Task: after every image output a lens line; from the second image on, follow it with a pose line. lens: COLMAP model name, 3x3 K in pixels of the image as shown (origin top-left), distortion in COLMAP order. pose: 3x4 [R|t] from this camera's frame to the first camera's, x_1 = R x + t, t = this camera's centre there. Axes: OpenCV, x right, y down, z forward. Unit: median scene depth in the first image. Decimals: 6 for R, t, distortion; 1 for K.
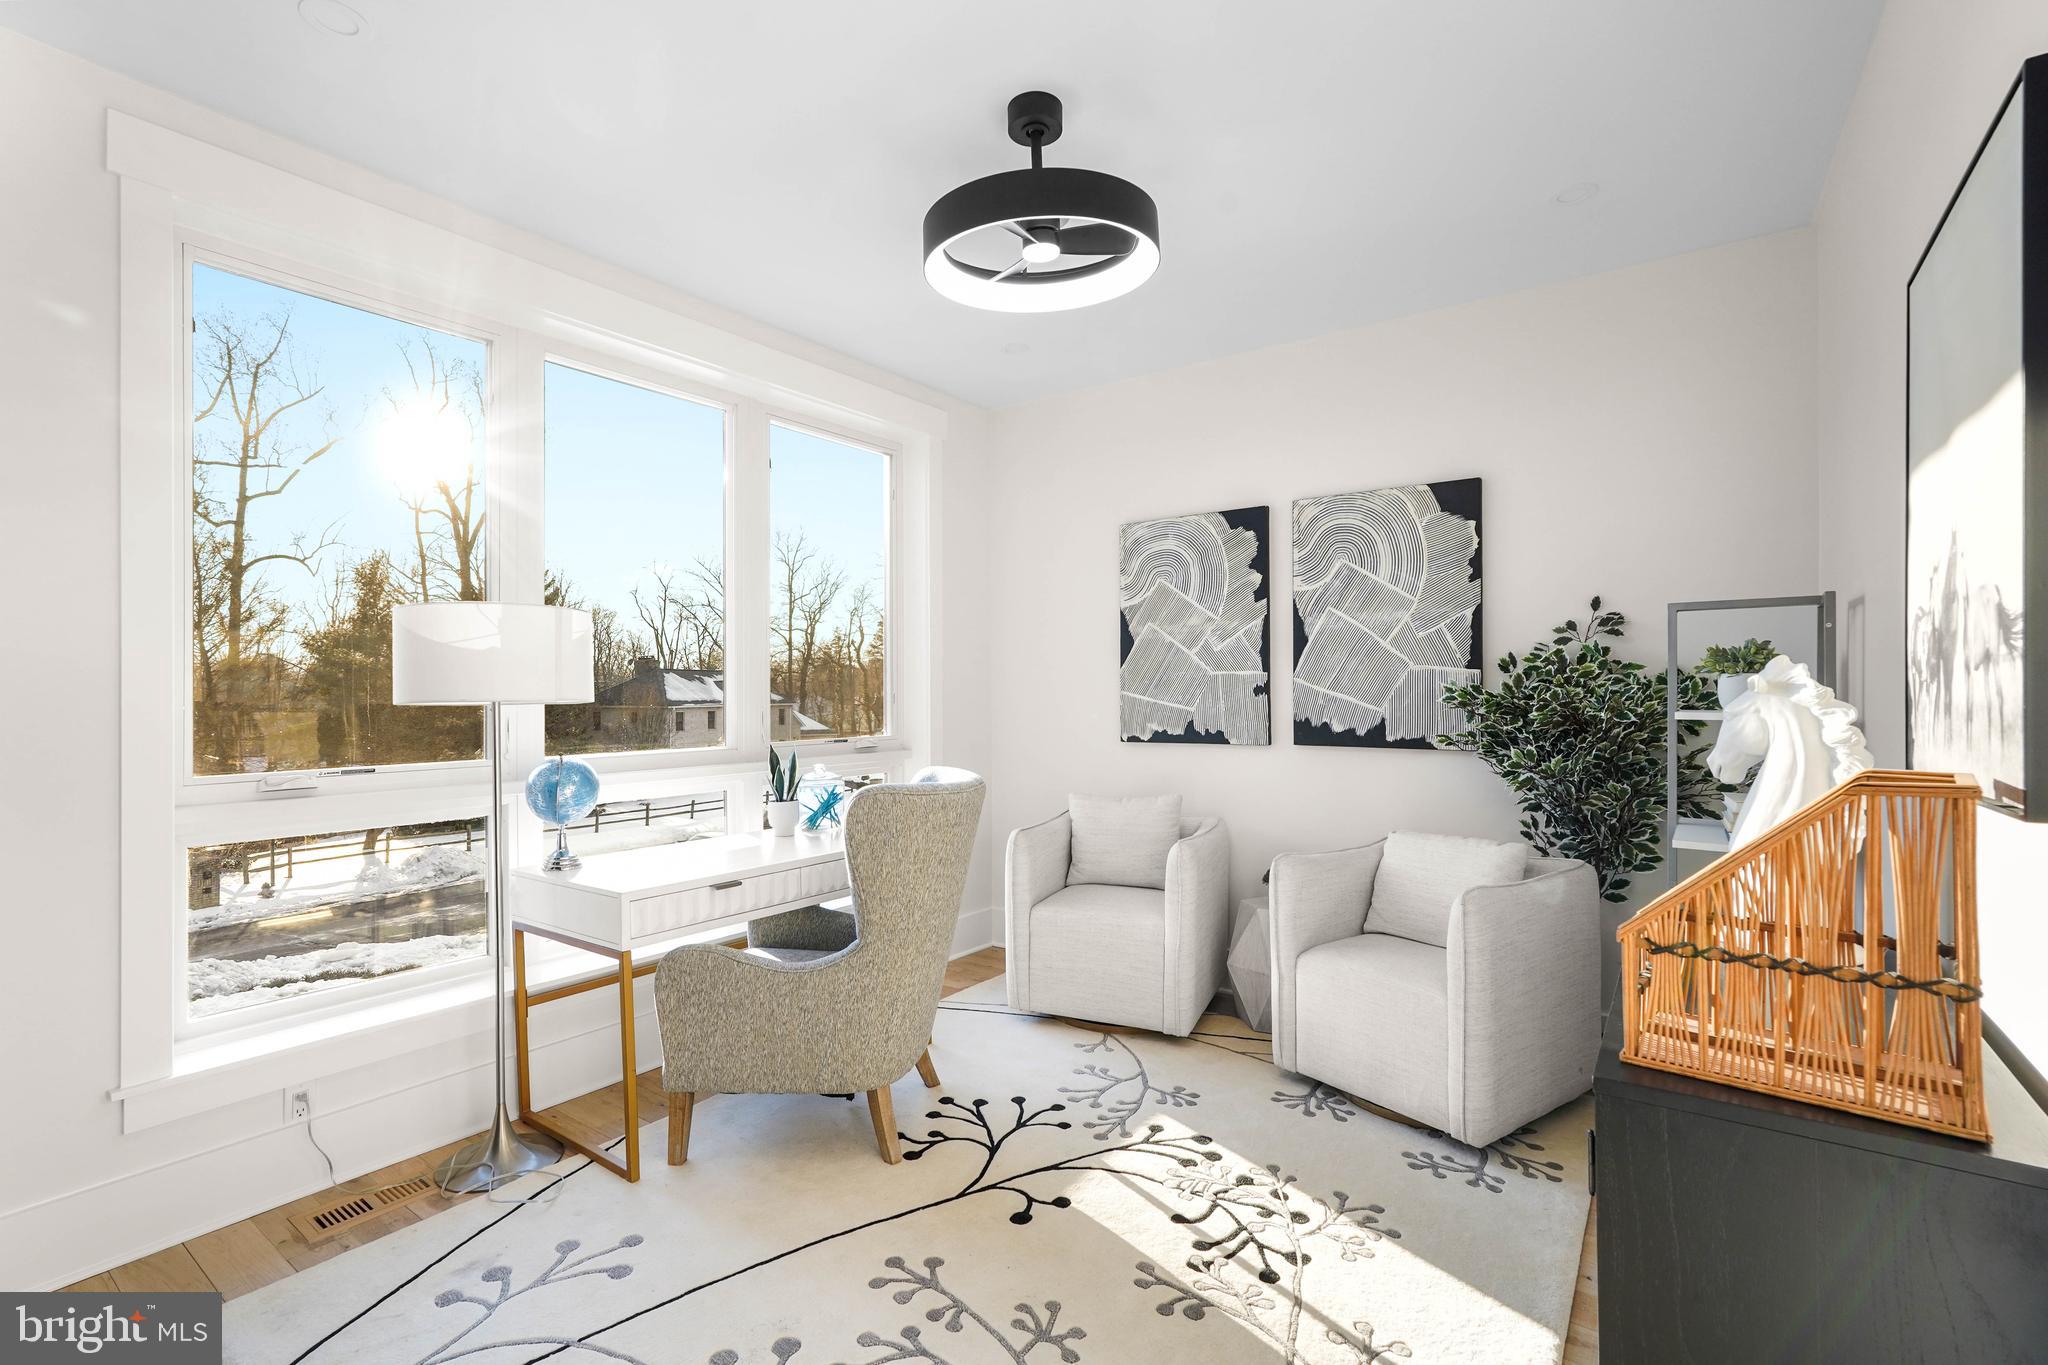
lens RADIAL K [[919.2, 0, 1024.1], [0, 919.2, 686.8], [0, 0, 1]] dist [-0.004239, 0.006173]
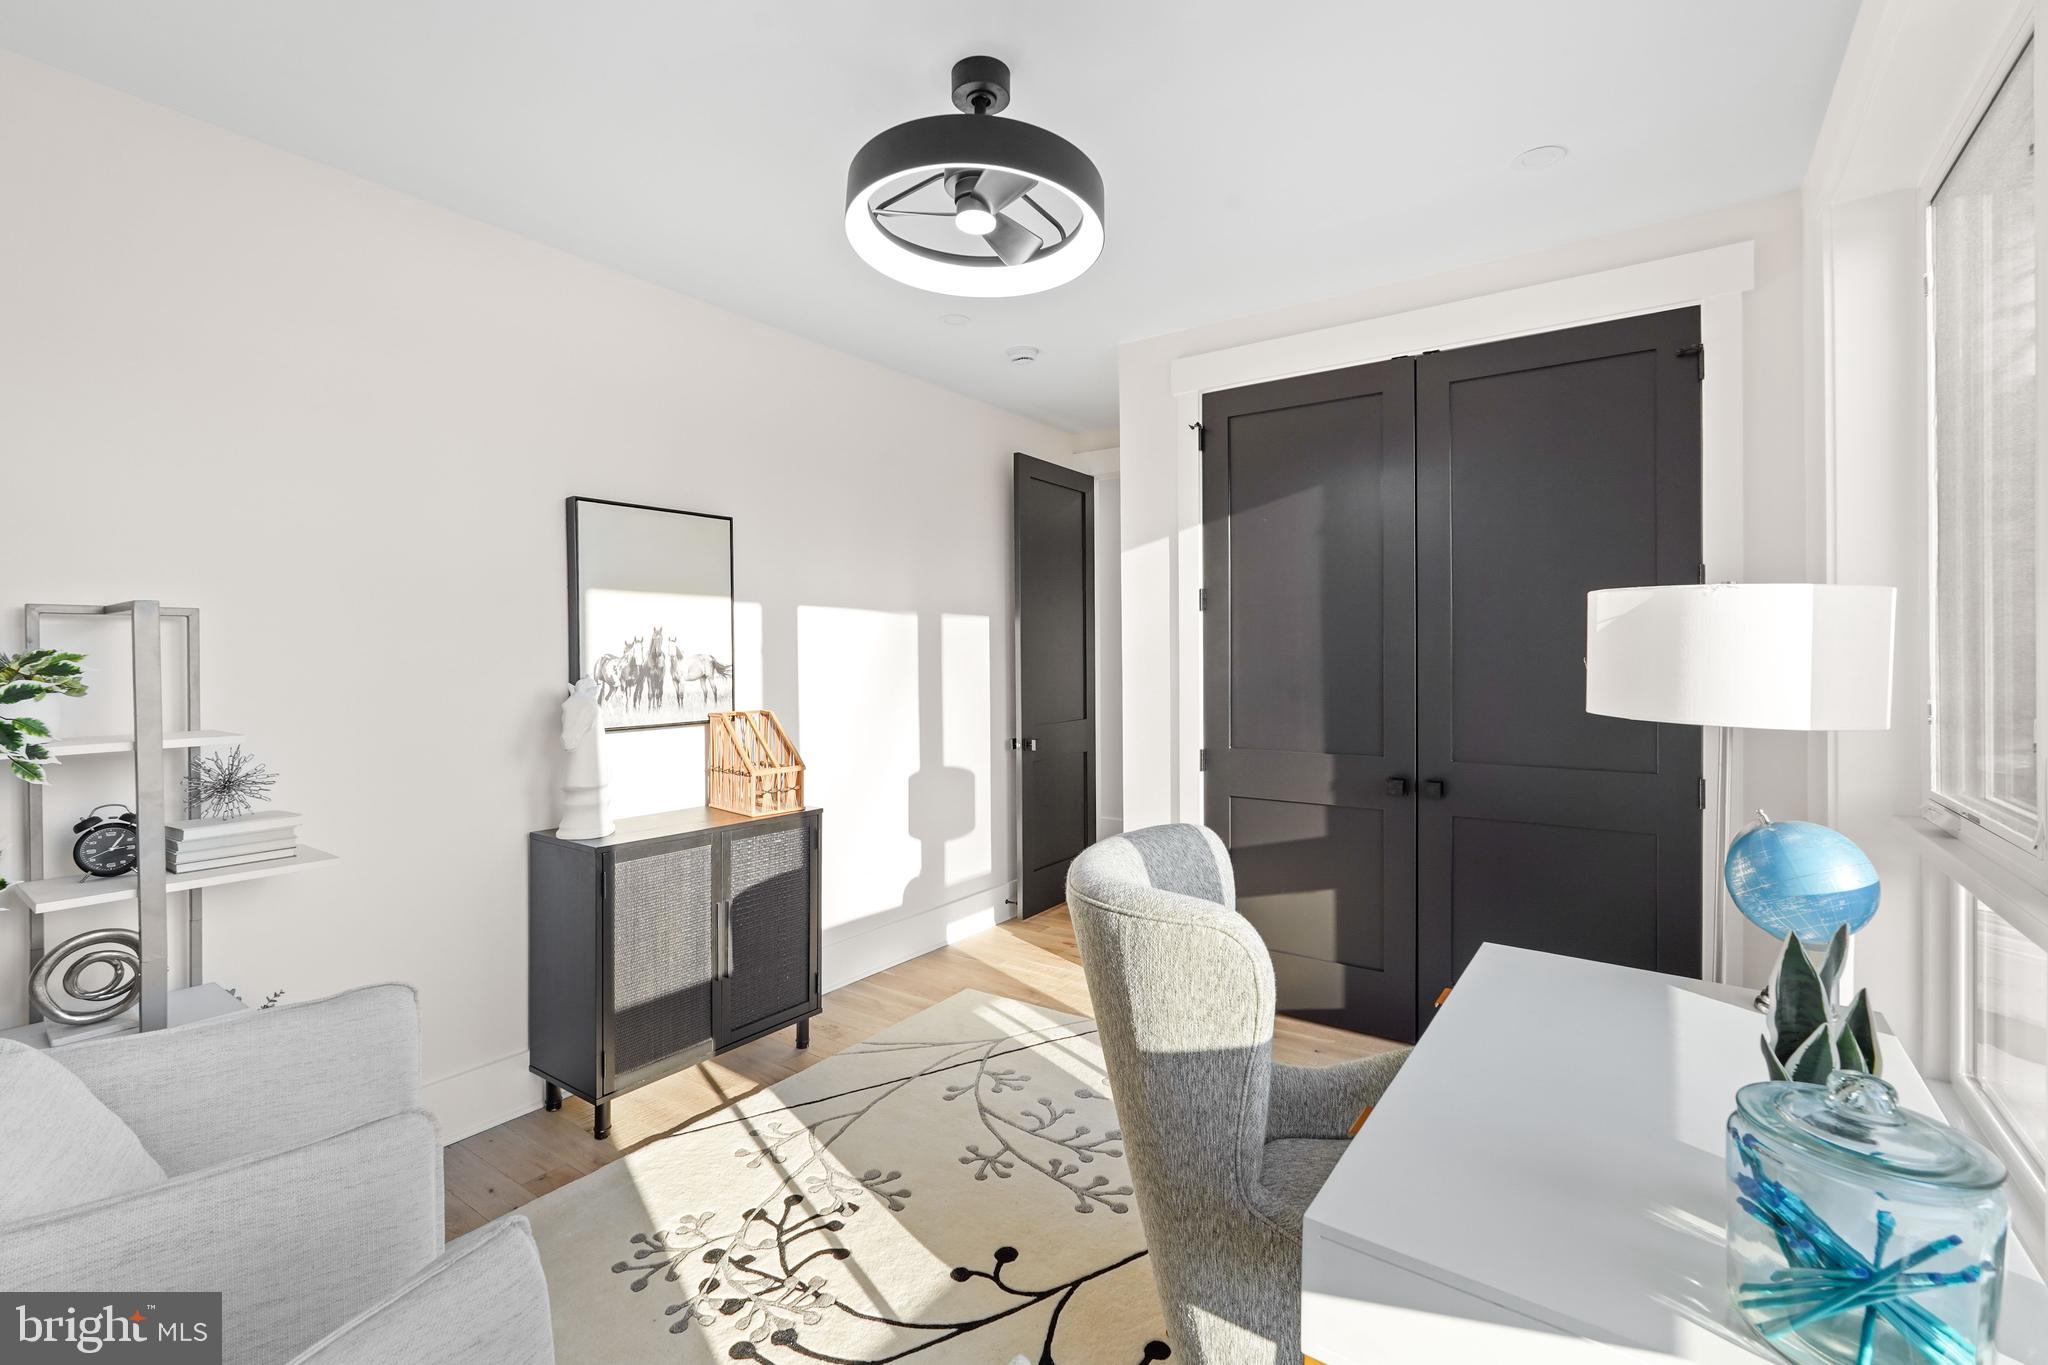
lens RADIAL K [[919.2, 0, 1024.7], [0, 919.2, 674.7], [0, 0, 1]] dist [-0.004239, 0.006173]
pose [[-0.999729, 0.010476, -0.020802, -0.009149], [0.010380, 0.999935, 0.004710, -0.028677], [0.020850, 0.004492, -0.999773, 2.108512]]
